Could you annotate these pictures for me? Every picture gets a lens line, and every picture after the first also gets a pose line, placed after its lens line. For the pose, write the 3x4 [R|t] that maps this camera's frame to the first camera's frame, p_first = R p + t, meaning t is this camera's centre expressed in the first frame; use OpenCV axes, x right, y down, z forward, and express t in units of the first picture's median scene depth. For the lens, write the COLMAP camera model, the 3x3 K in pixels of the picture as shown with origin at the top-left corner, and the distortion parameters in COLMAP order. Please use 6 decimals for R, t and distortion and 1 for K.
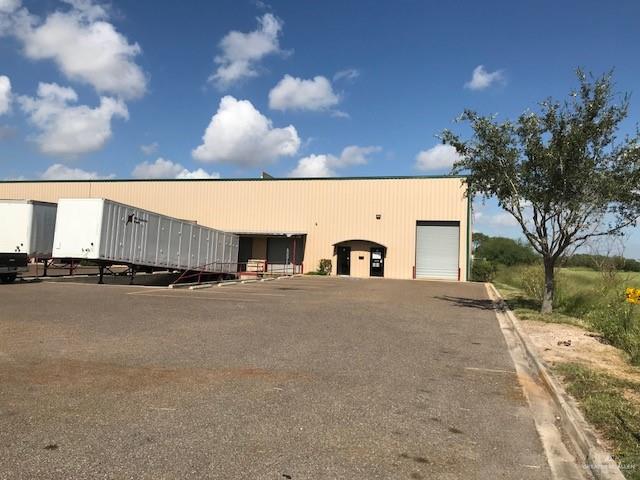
lens RADIAL K [[541.1, 0, 320.0], [0, 541.1, 240.0], [0, 0, 1]] dist [0.052370, -0.005683]
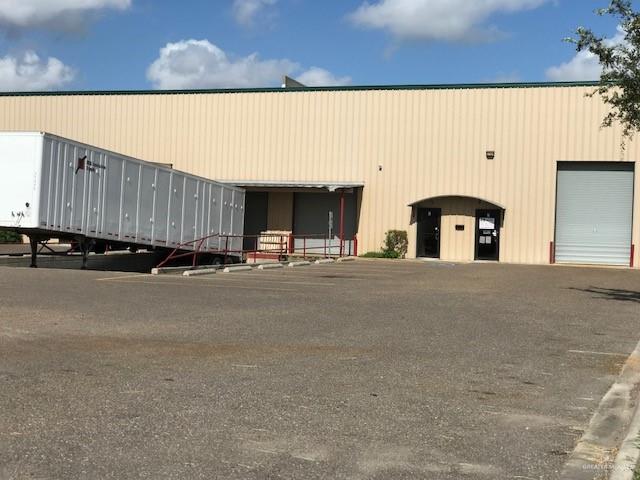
lens RADIAL K [[1116.8, 0, 306.5], [0, 1116.8, 239.1], [0, 0, 1]] dist [0.199082, 0.339963]
pose [[0.997492, -0.000179, -0.070785, -0.000856], [0.003097, 0.999150, 0.041112, -0.004033], [0.070718, -0.041228, 0.996644, -0.202856]]
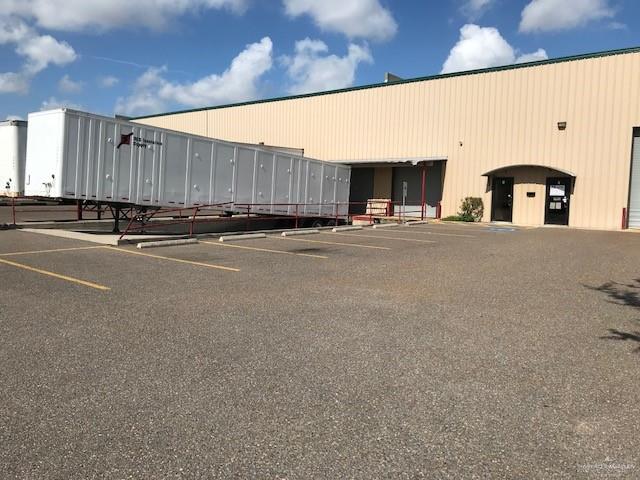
lens RADIAL K [[541.1, 0, 320.0], [0, 541.1, 240.0], [0, 0, 1]] dist [0.052370, -0.005683]
pose [[0.908269, 0.025668, -0.417599, 0.129812], [0.020134, 0.994278, 0.104905, 0.015398], [0.417902, -0.103689, 0.902555, 0.351893]]
